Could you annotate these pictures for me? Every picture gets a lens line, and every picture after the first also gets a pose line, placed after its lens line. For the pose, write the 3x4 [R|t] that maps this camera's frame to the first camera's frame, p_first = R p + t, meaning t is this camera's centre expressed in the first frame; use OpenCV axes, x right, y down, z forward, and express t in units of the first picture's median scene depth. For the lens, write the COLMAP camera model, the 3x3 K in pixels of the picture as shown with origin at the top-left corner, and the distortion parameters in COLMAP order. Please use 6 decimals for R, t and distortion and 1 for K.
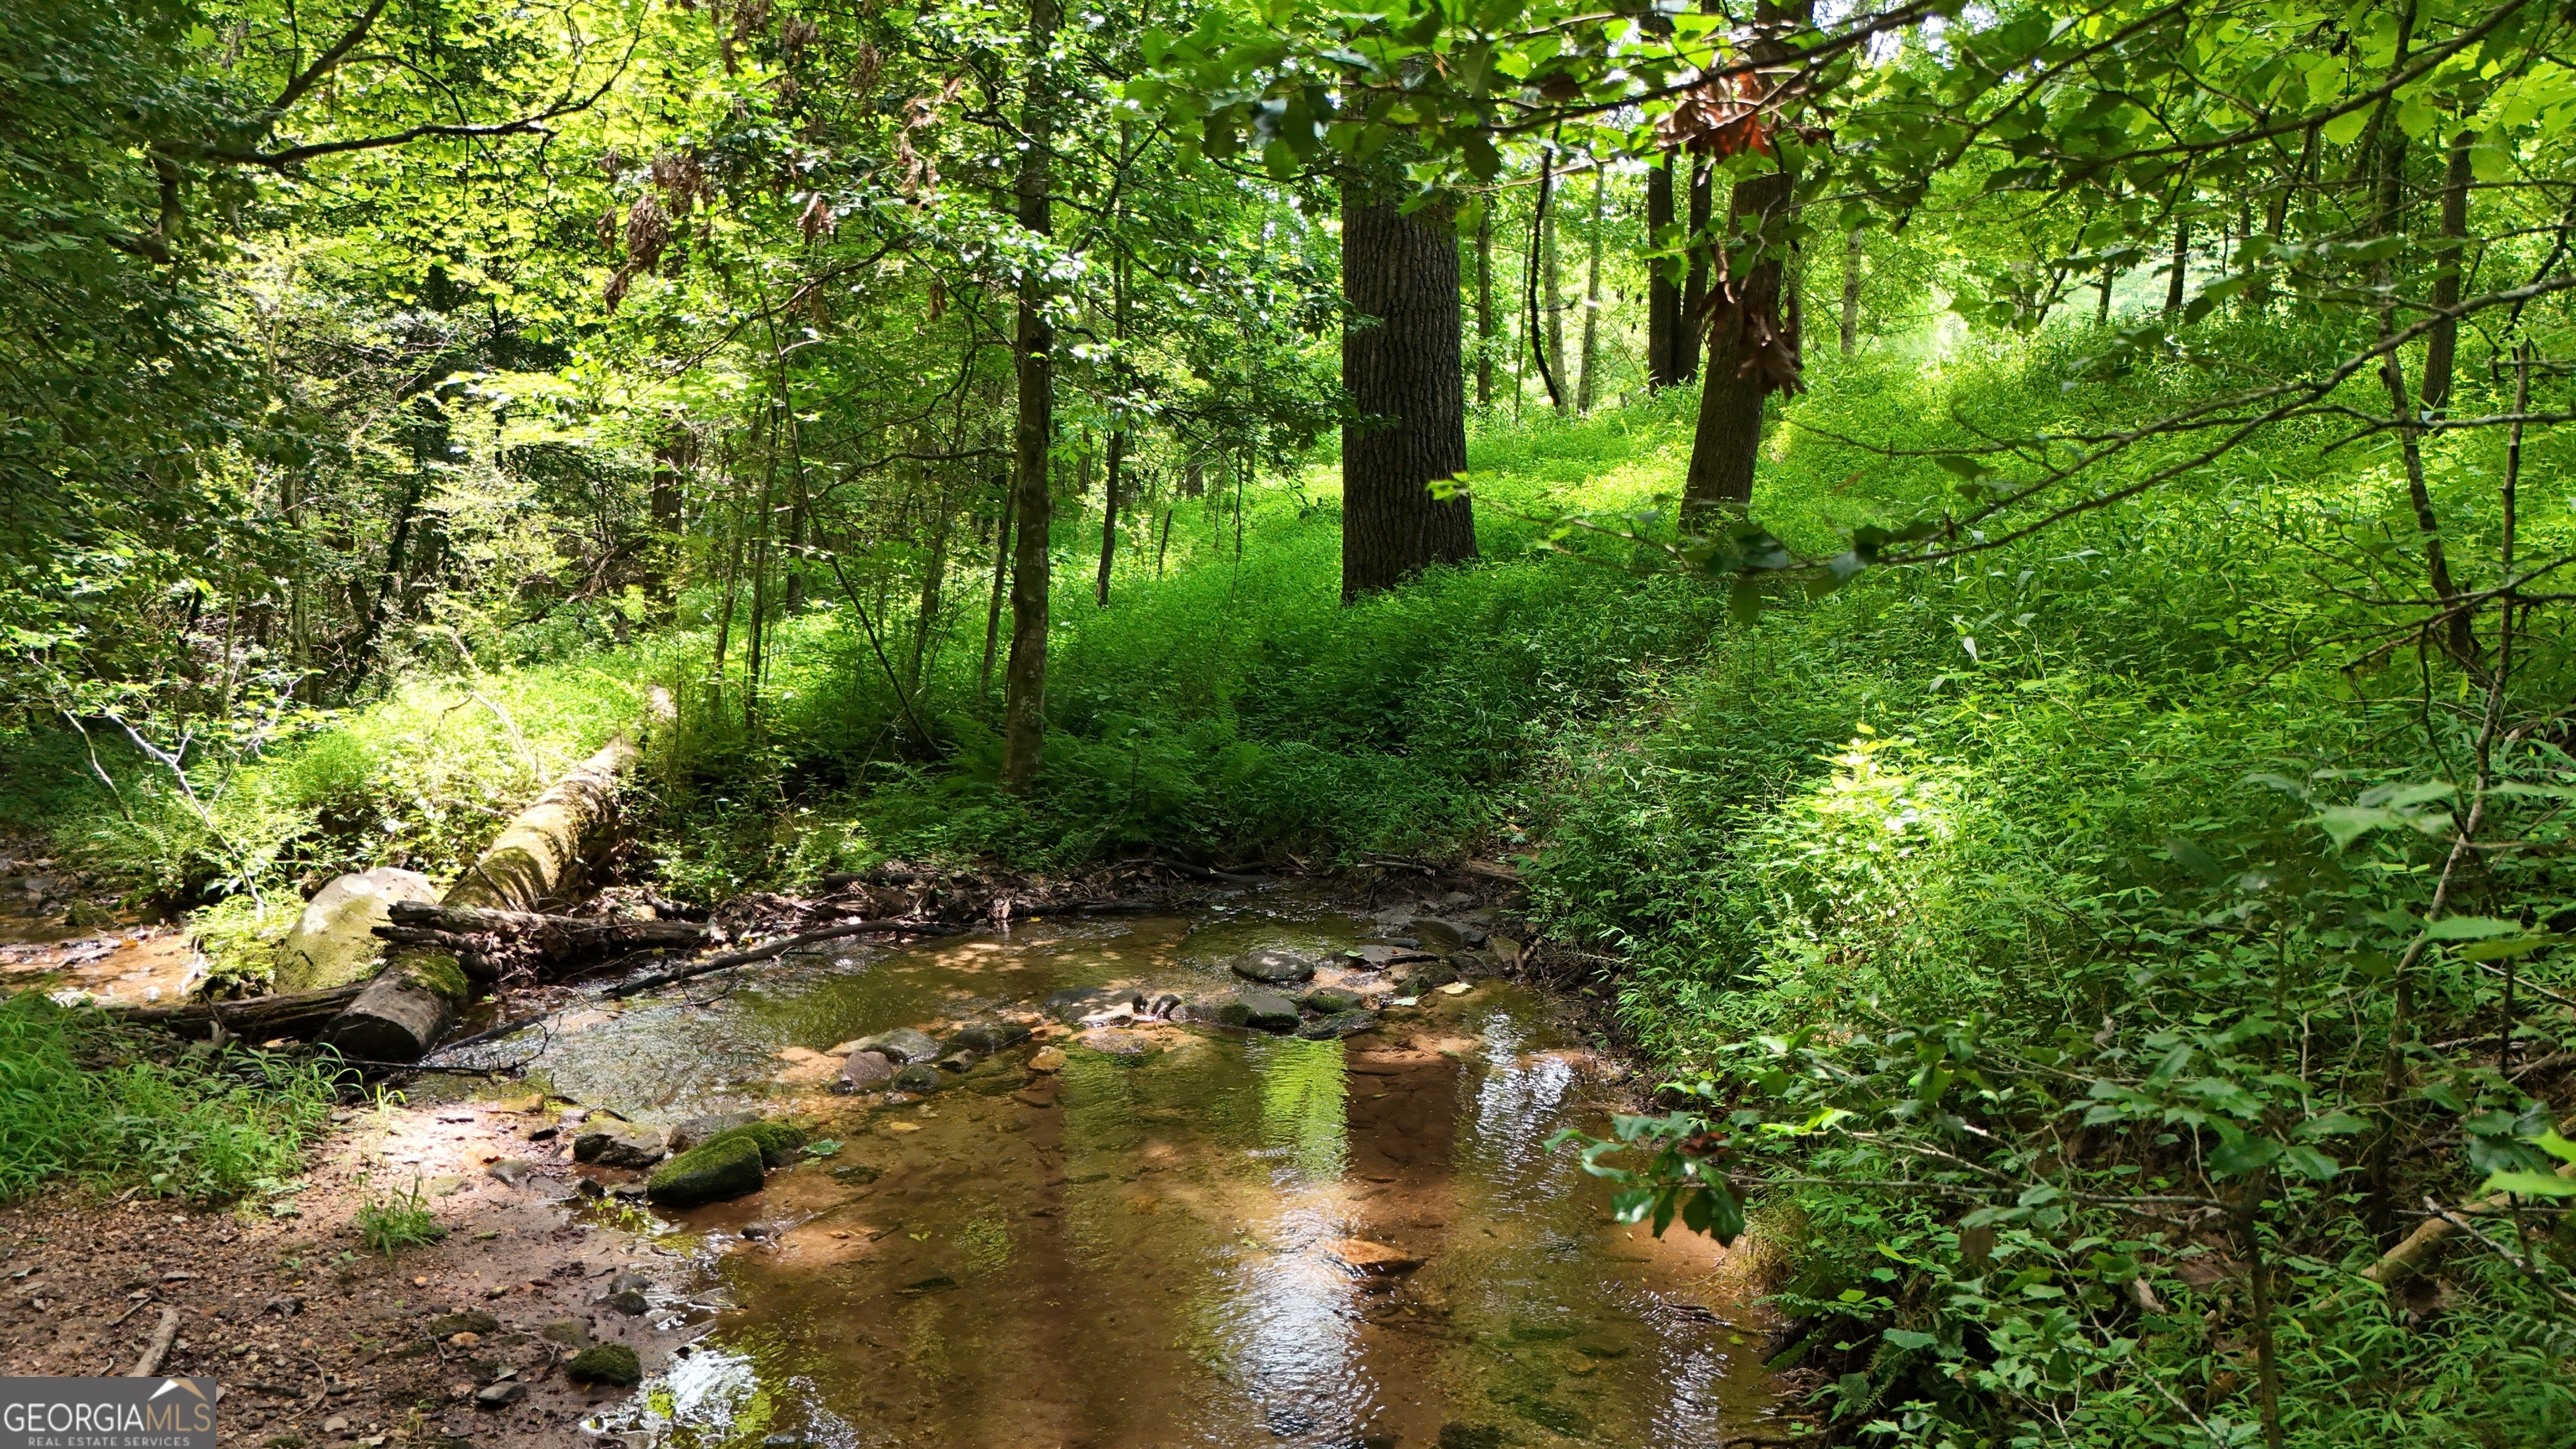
lens RADIAL K [[1870.1, 0, 1297.2], [0, 1870.1, 708.6], [0, 0, 1]] dist [0.144510, -0.191504]
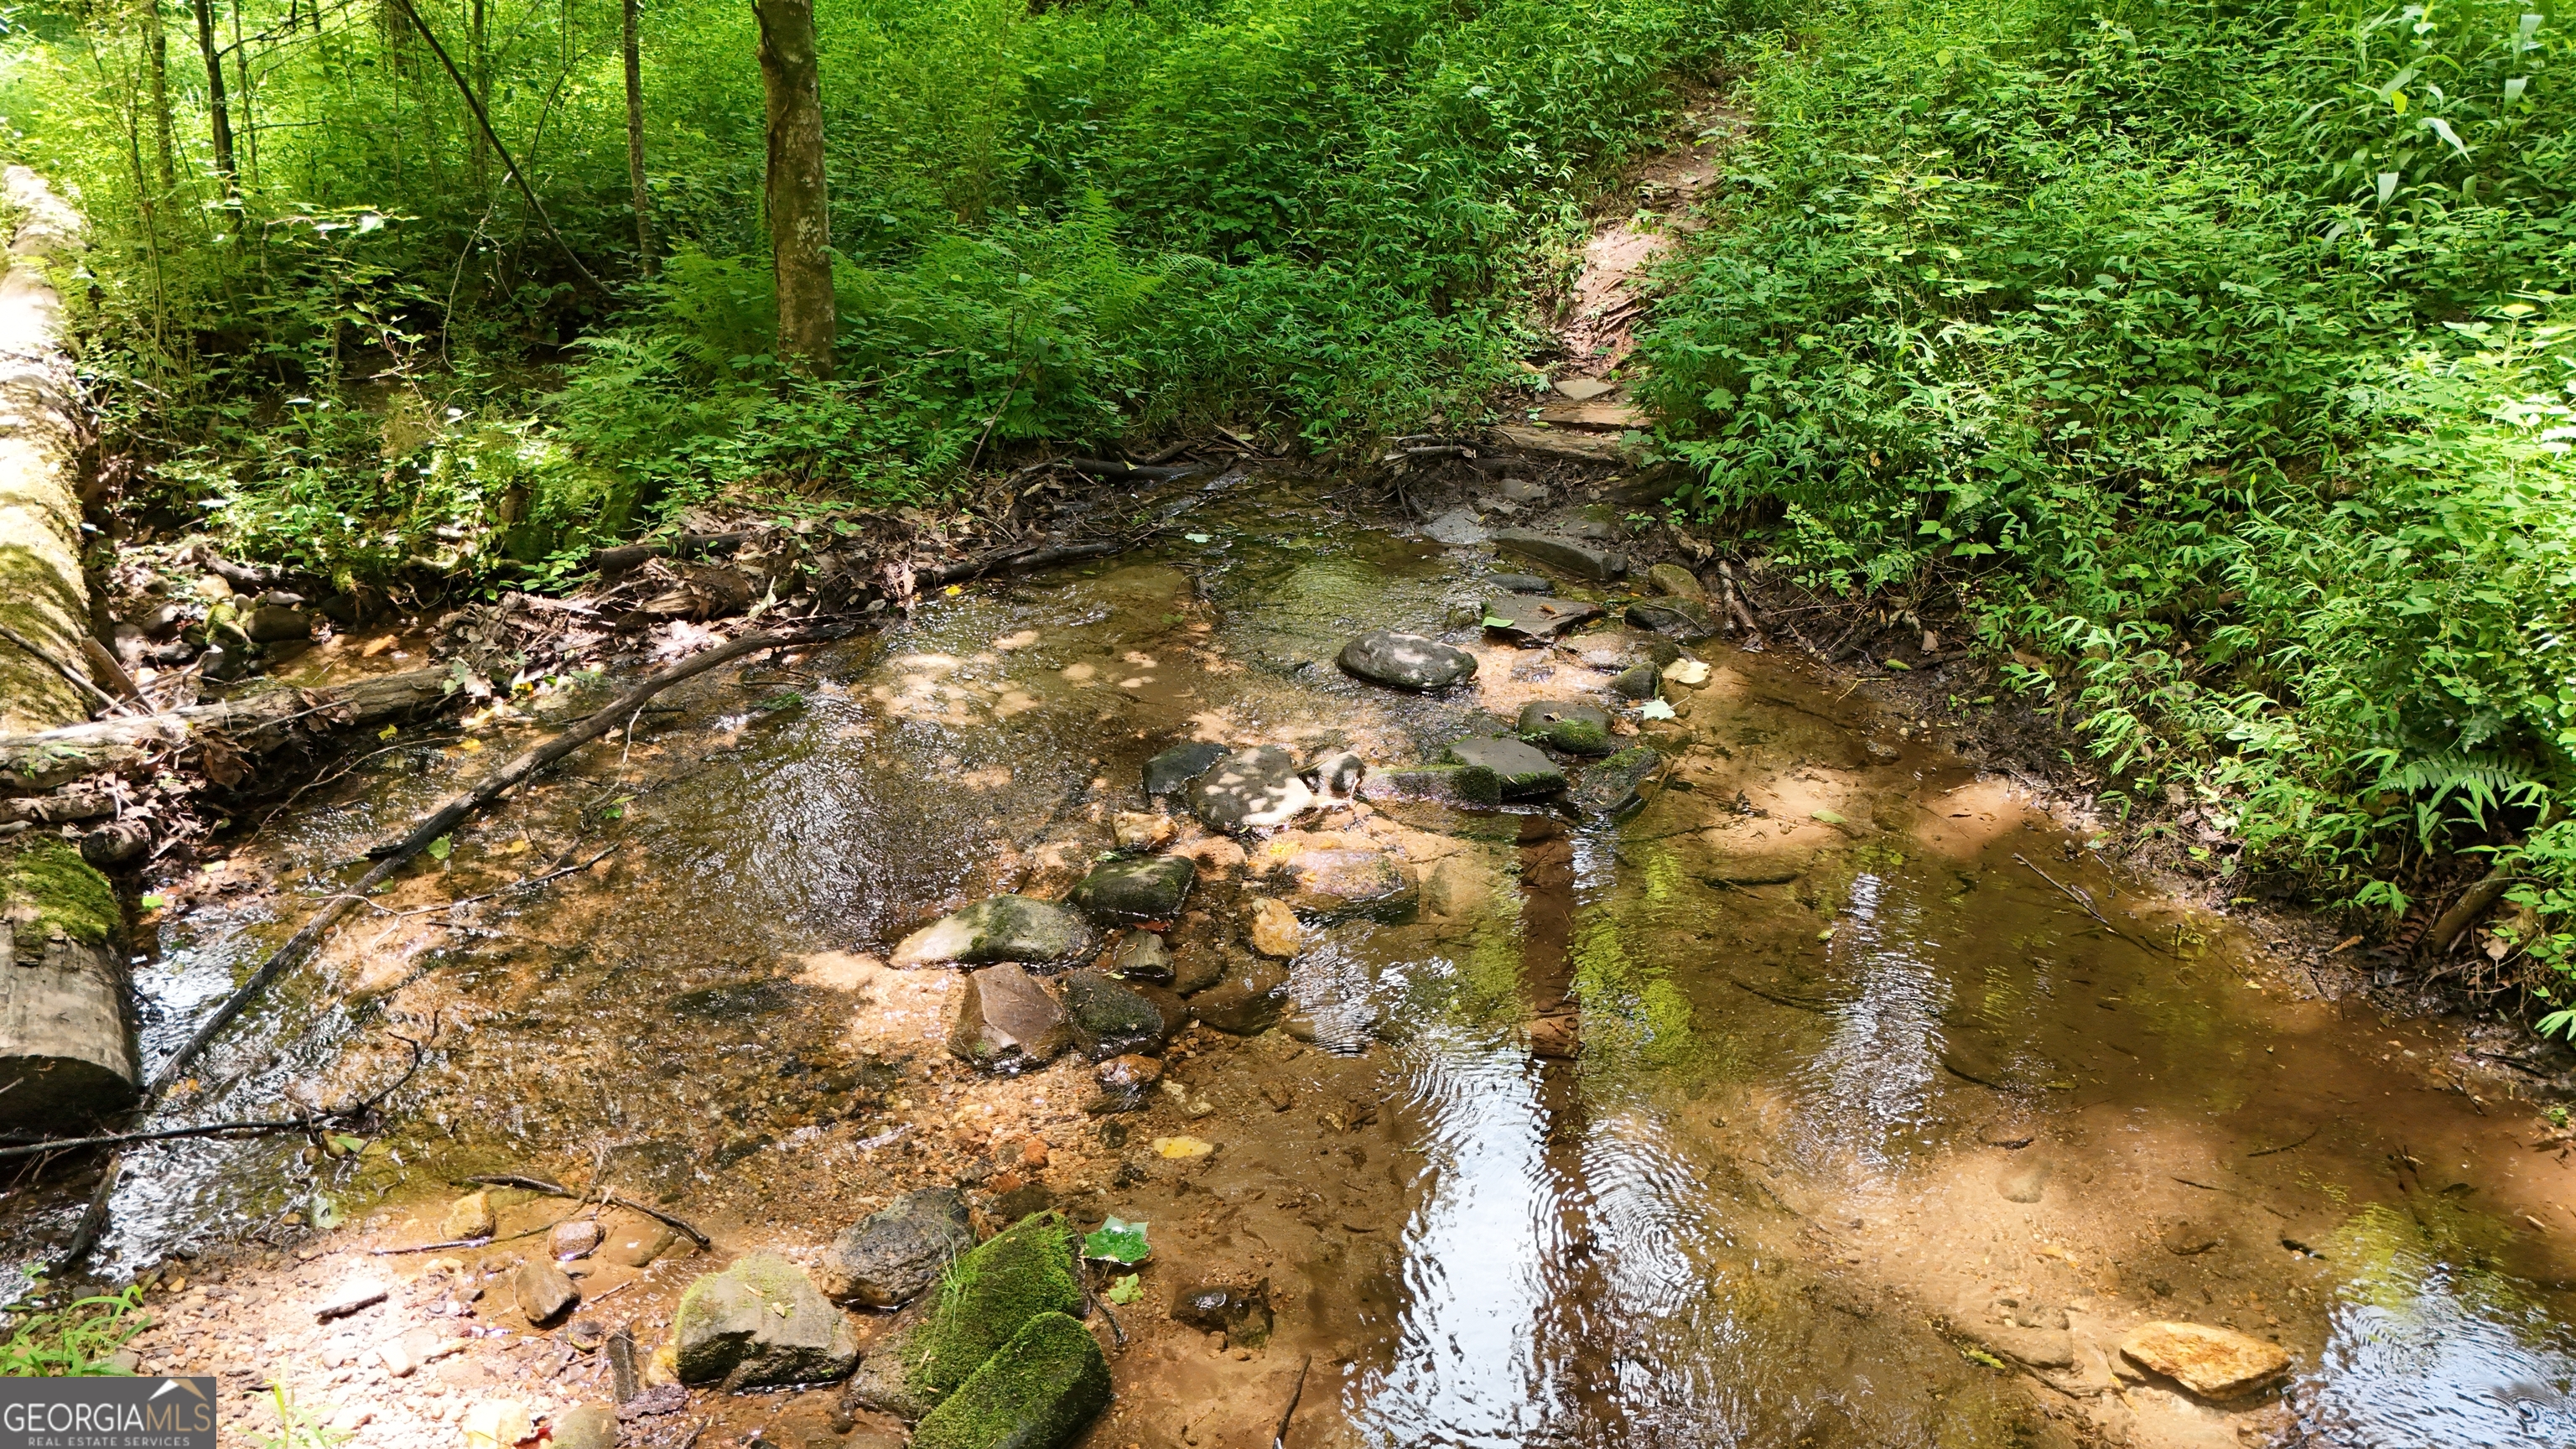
lens RADIAL K [[1870.1, 0, 1297.2], [0, 1870.1, 708.6], [0, 0, 1]] dist [0.144510, -0.191504]
pose [[0.947281, -0.136106, 0.290060, -0.223720], [0.031826, 0.940783, 0.337513, -0.070030], [-0.318821, -0.310488, 0.895517, 0.346744]]
